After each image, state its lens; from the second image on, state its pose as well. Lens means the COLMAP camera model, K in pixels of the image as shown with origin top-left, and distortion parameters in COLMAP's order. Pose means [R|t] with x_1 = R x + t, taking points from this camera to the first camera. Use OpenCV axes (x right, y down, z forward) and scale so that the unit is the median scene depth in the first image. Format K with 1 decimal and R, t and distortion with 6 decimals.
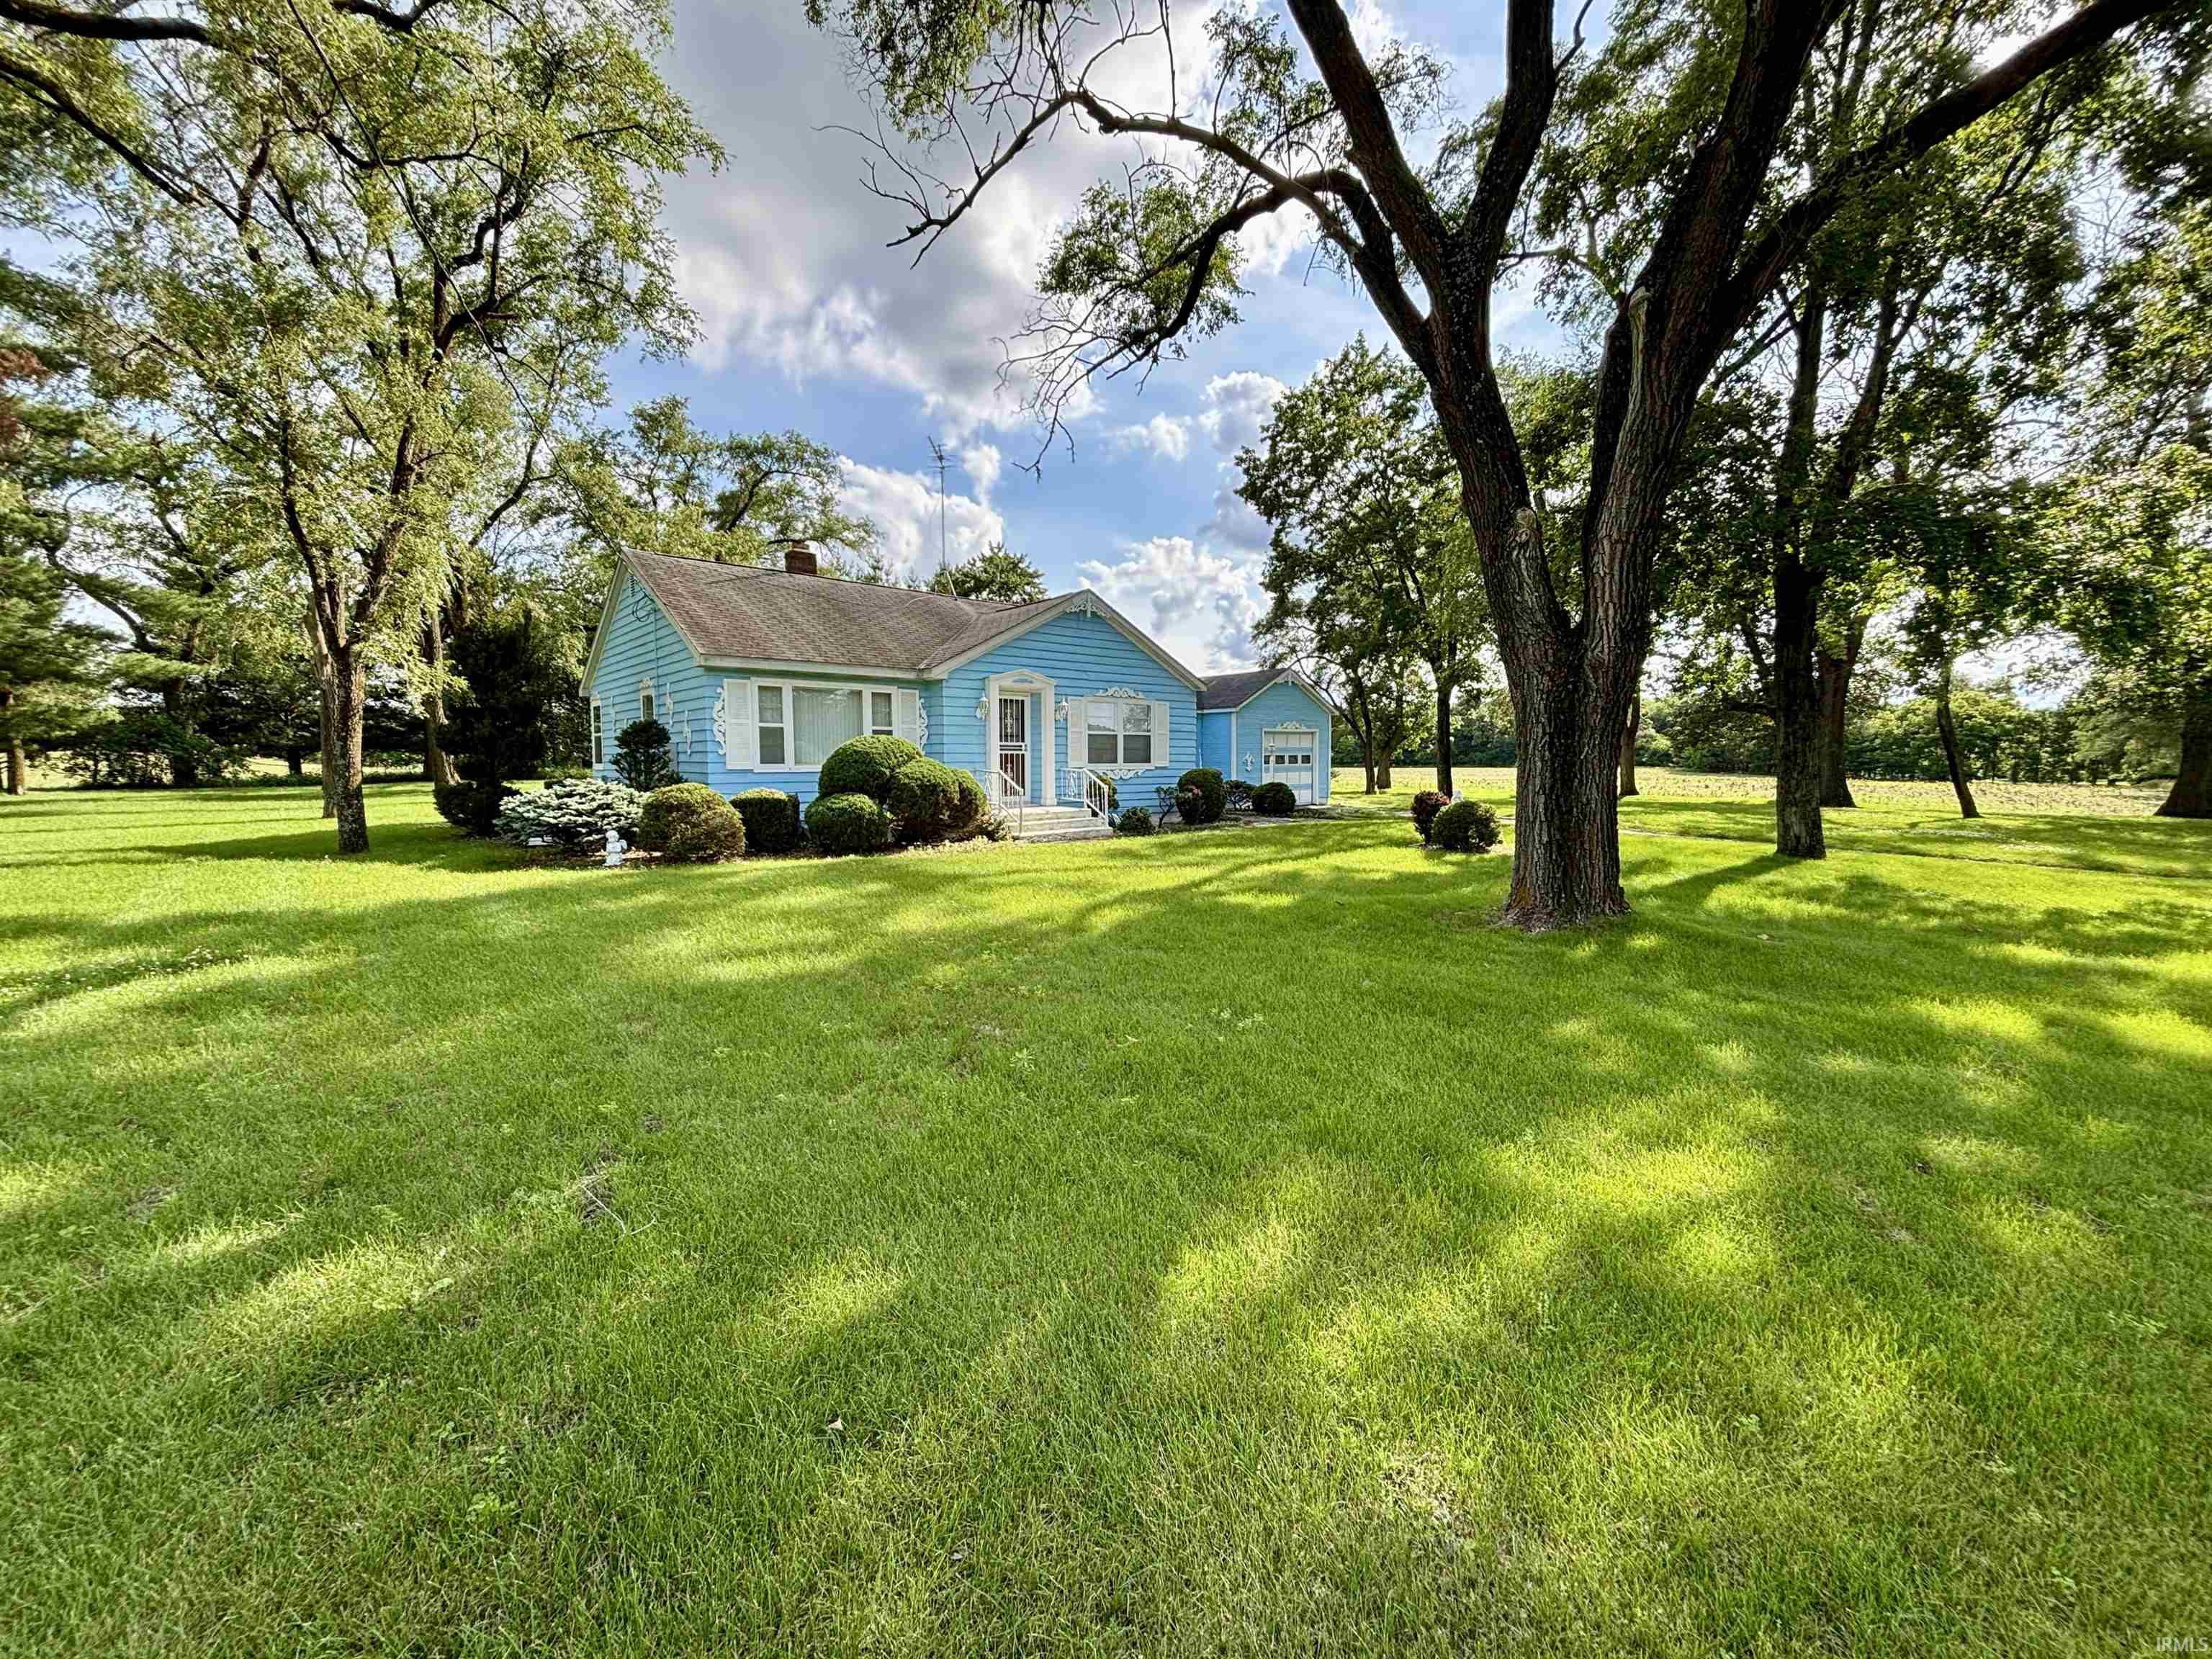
lens RADIAL K [[890.1, 0, 1094.9], [0, 890.1, 819.4], [0, 0, 1]] dist [-0.005645, 0.001239]
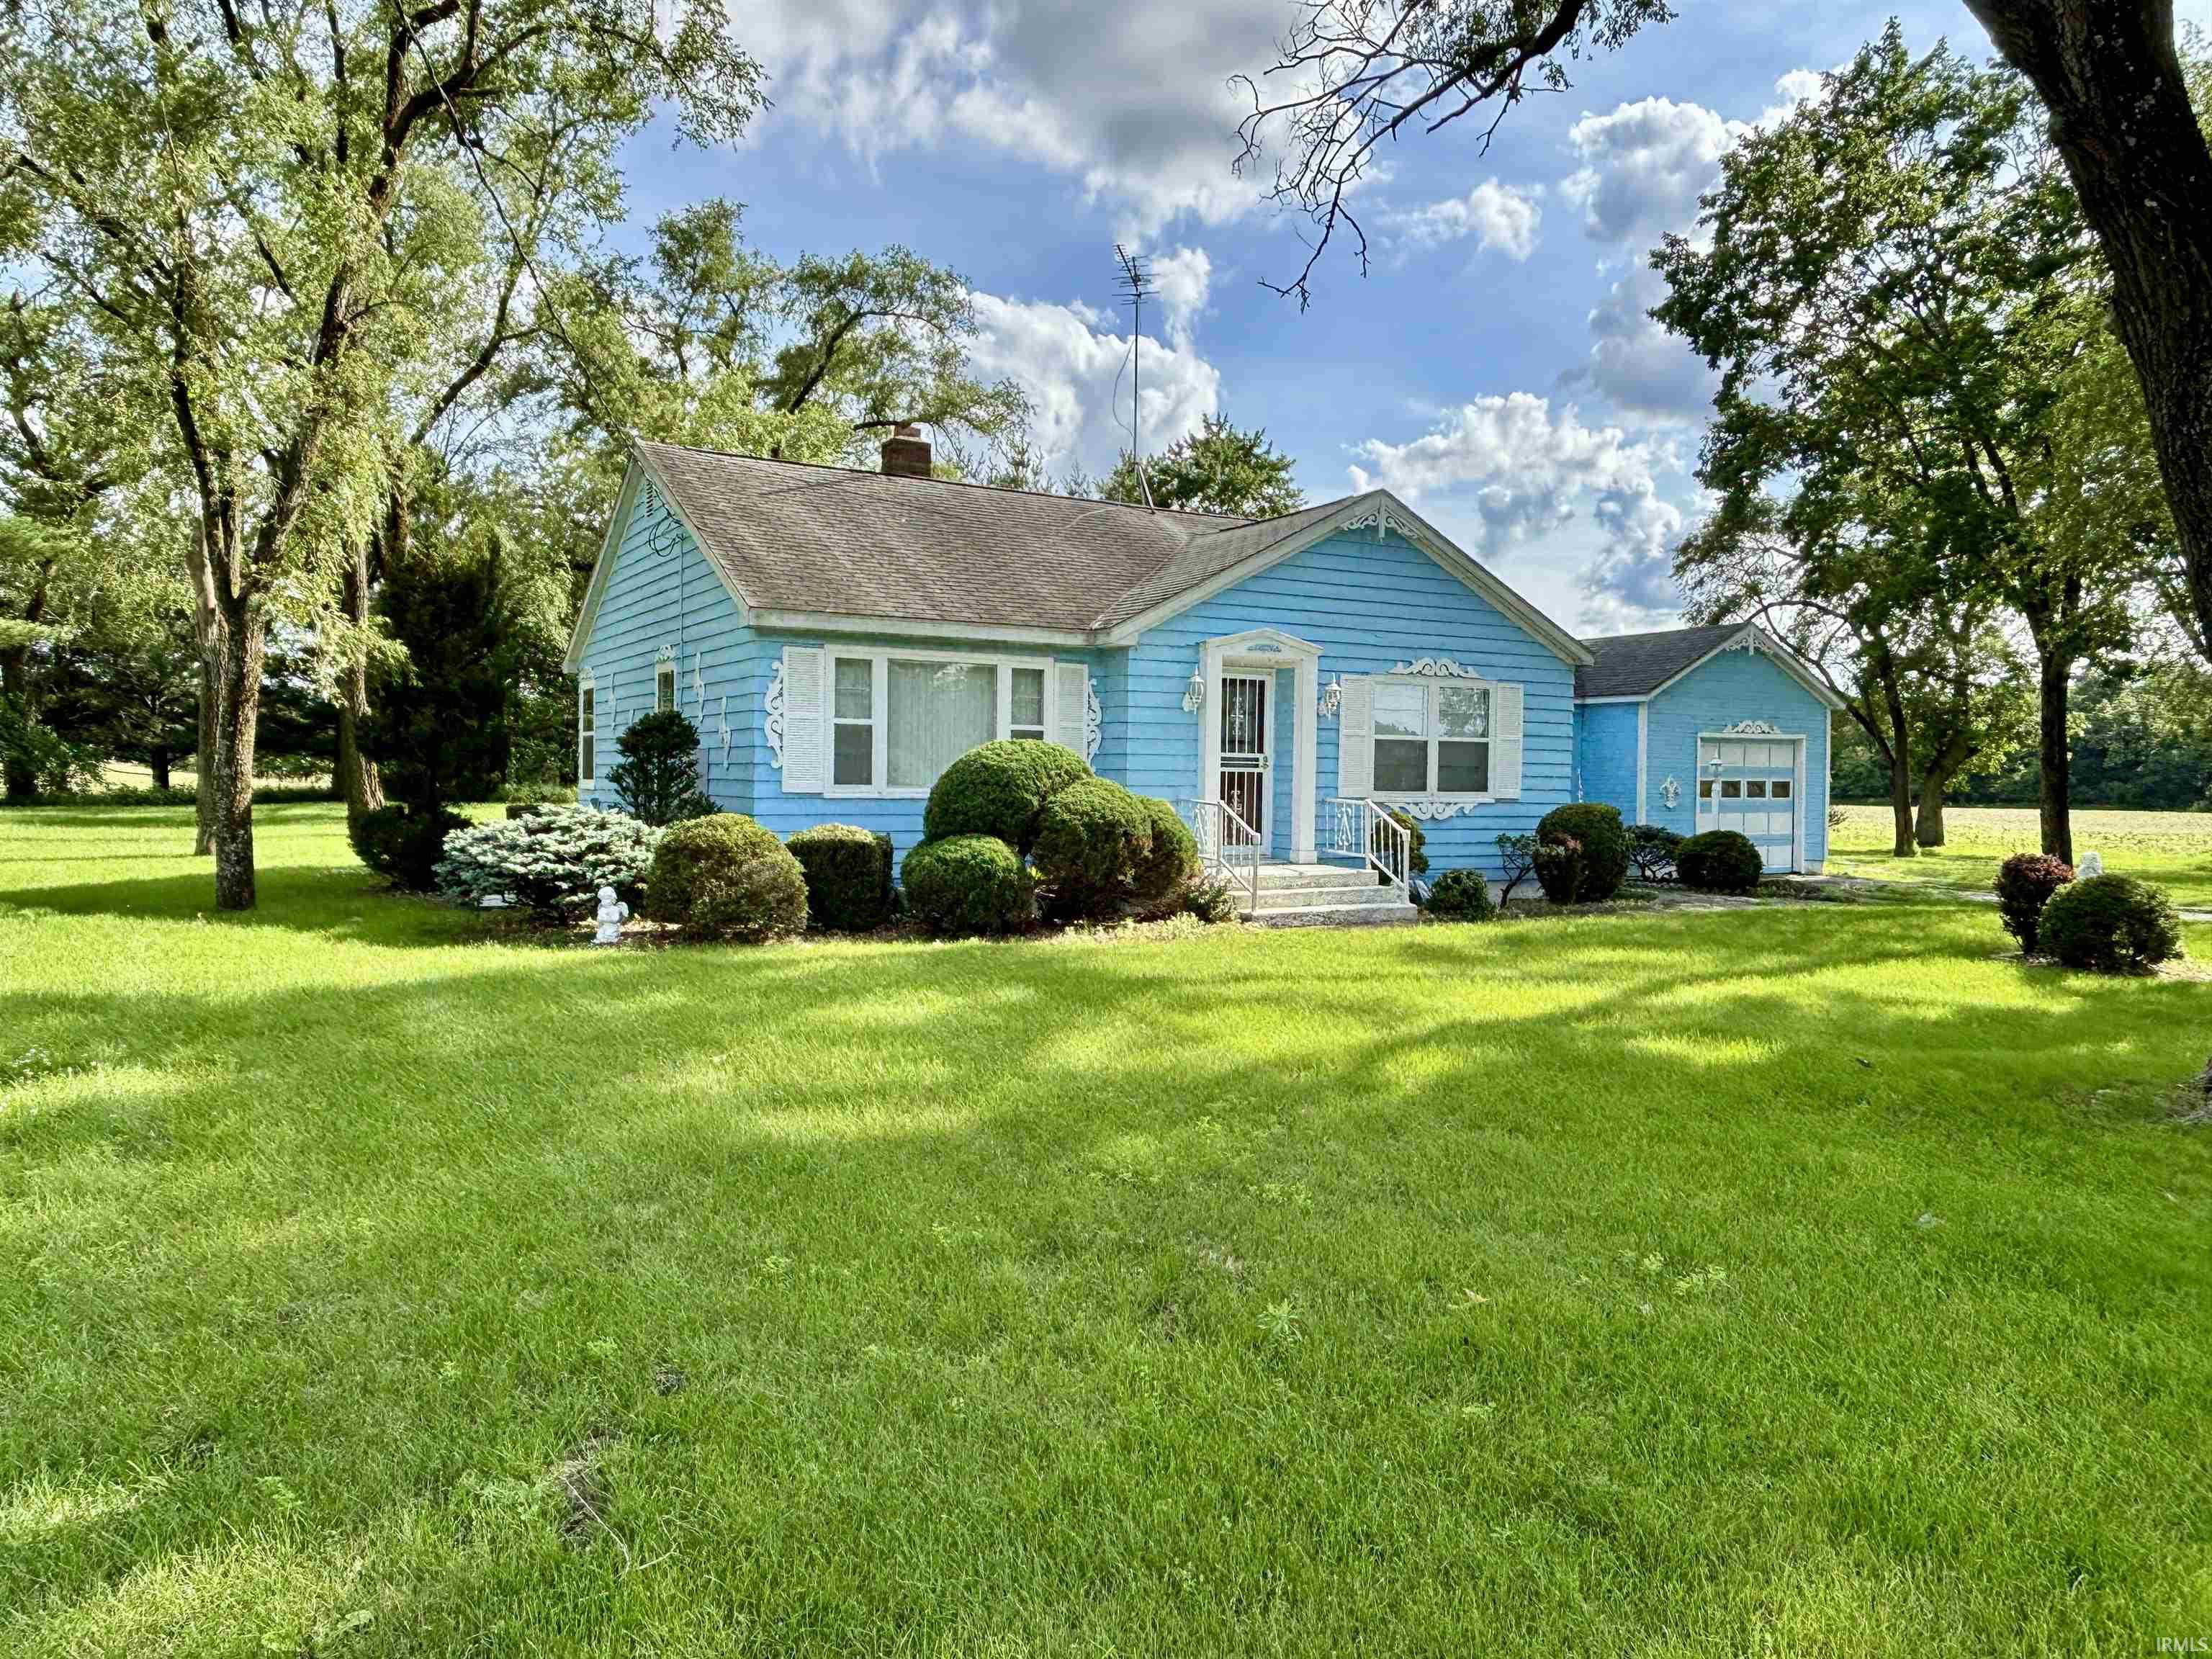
lens RADIAL K [[1520.0, 0, 1096.6], [0, 1520.0, 815.3], [0, 0, 1]] dist [0.022433, -0.039574]
pose [[0.983546, 0.018991, -0.179660, -0.010333], [-0.026871, 0.998776, -0.041529, -0.002458], [0.178651, 0.045673, 0.982852, 0.003544]]
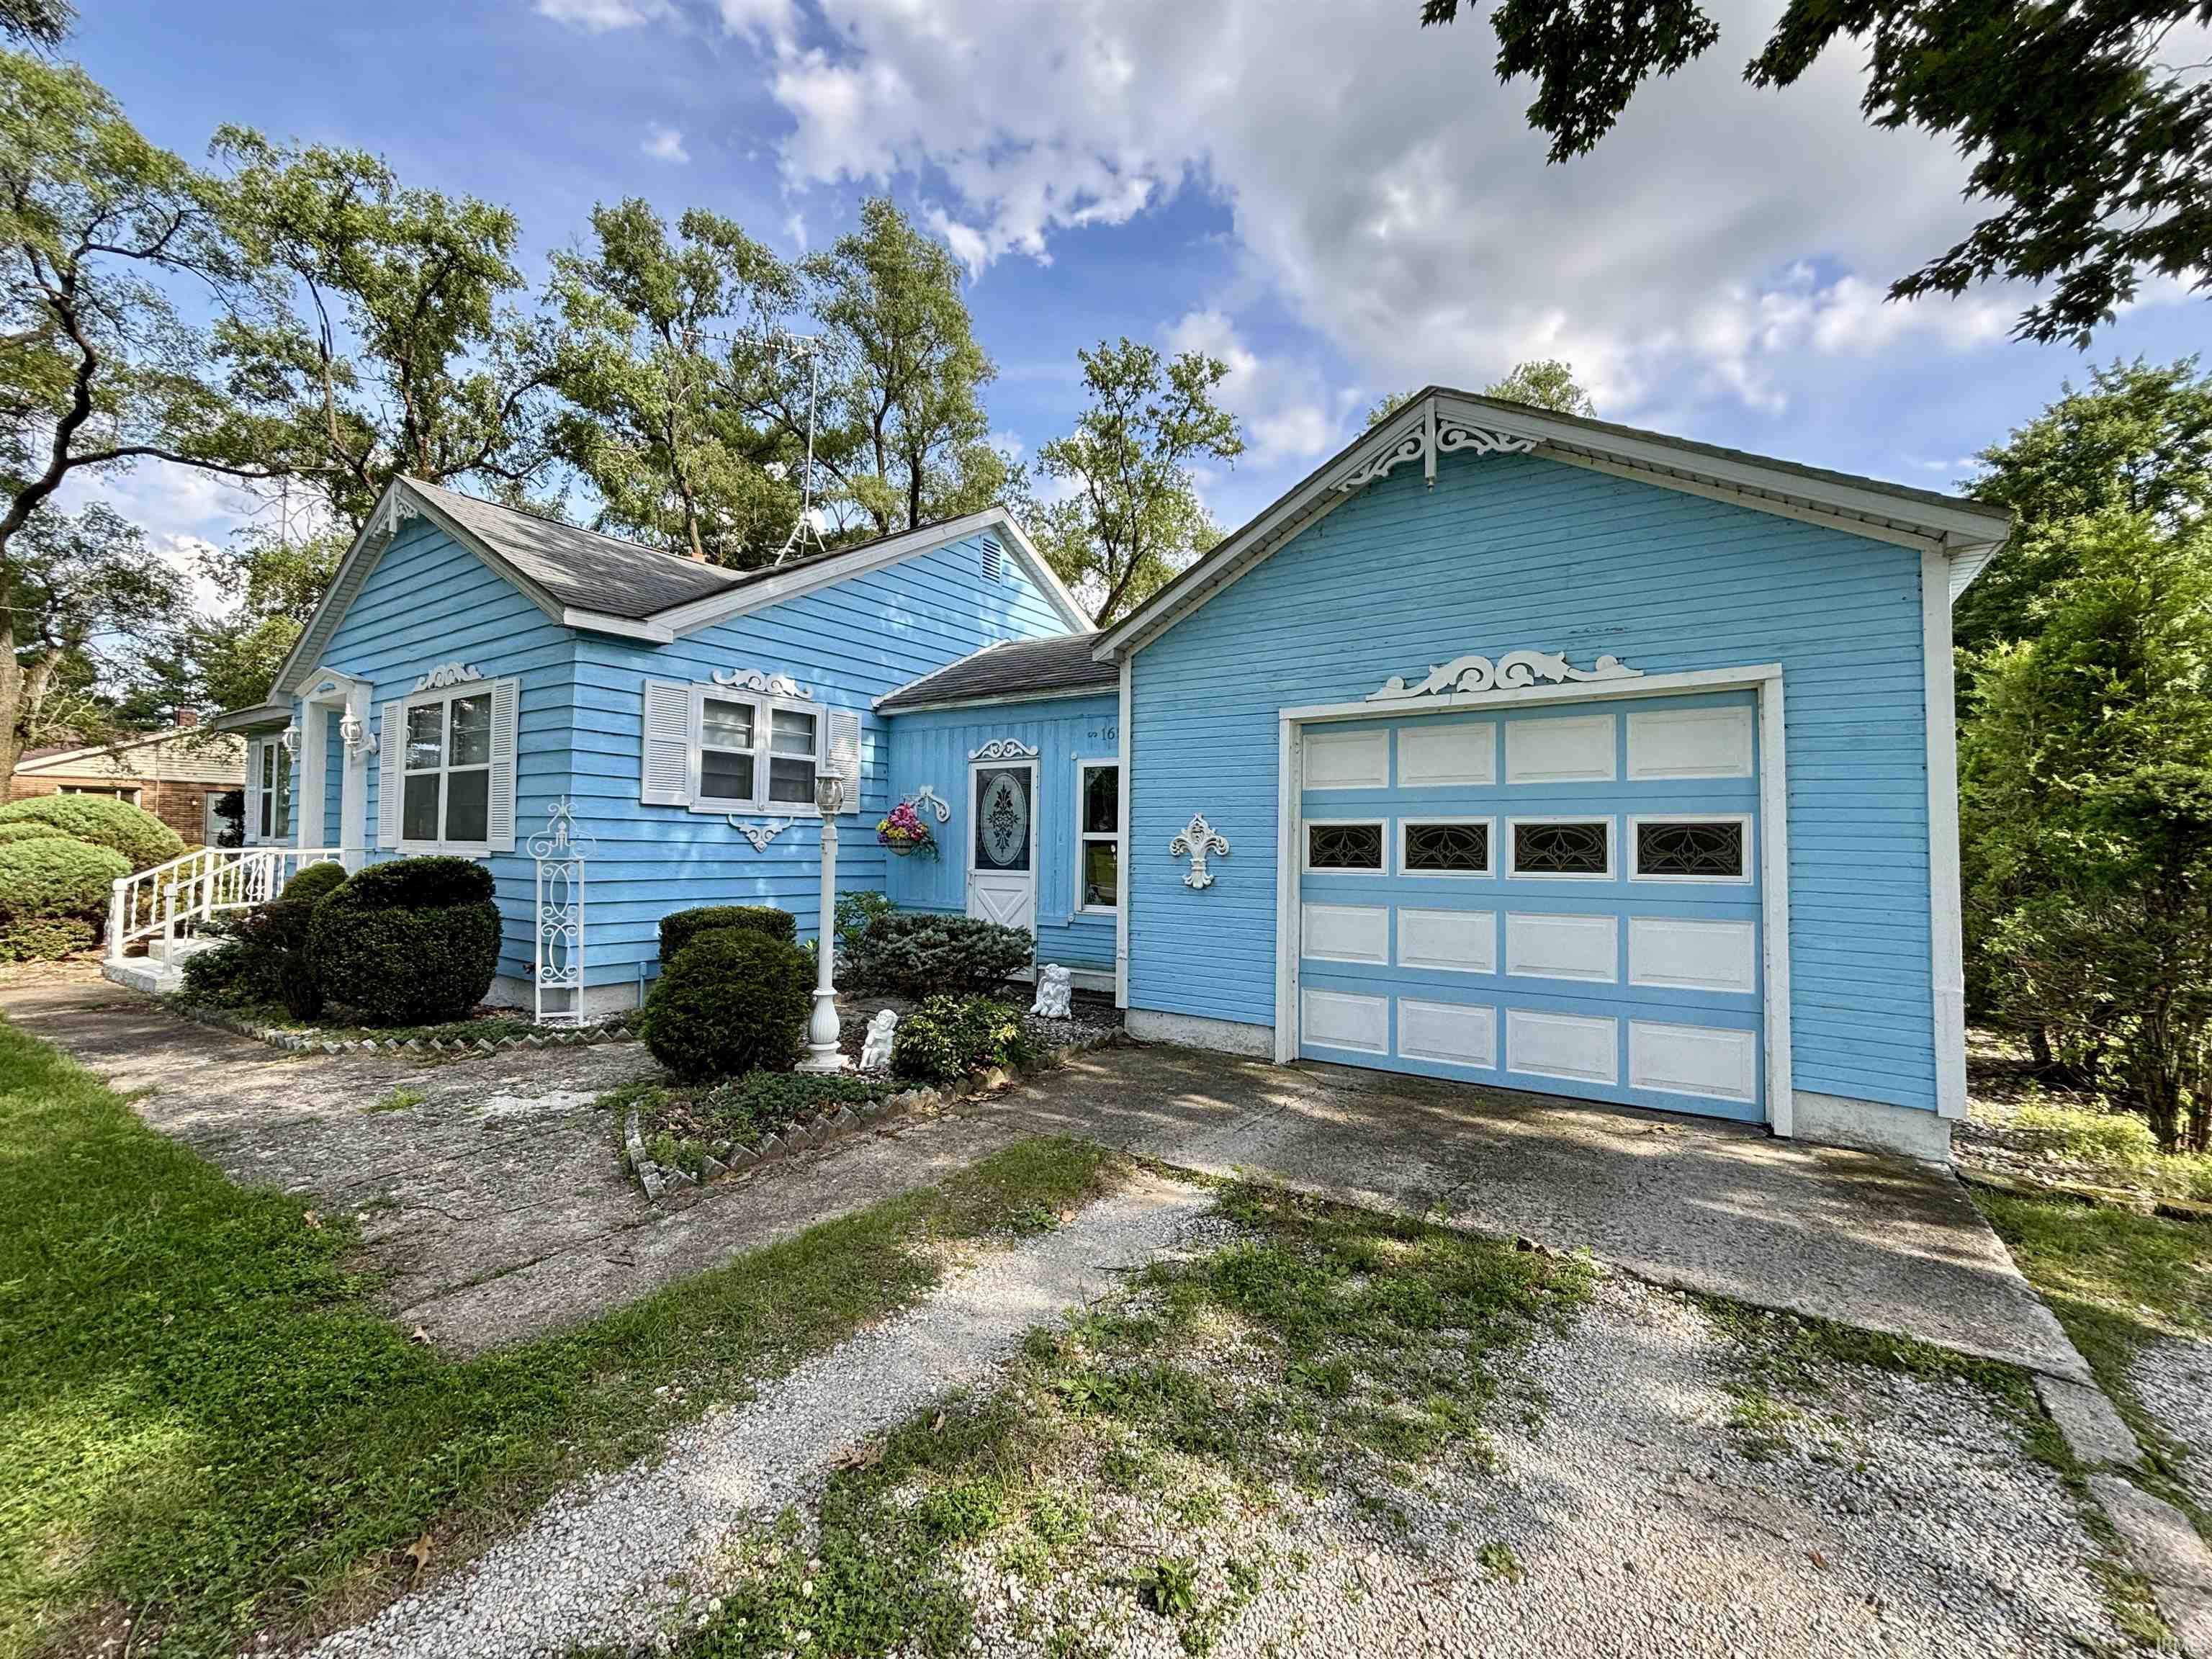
lens RADIAL K [[929.4, 0, 1107.4], [0, 929.4, 823.3], [0, 0, 1]] dist [0.002656, -0.000077]
pose [[0.266467, -0.018491, -0.963667, 0.823771], [-0.076892, 0.996222, -0.040377, -0.119075], [0.960772, 0.084857, 0.264039, 1.790771]]
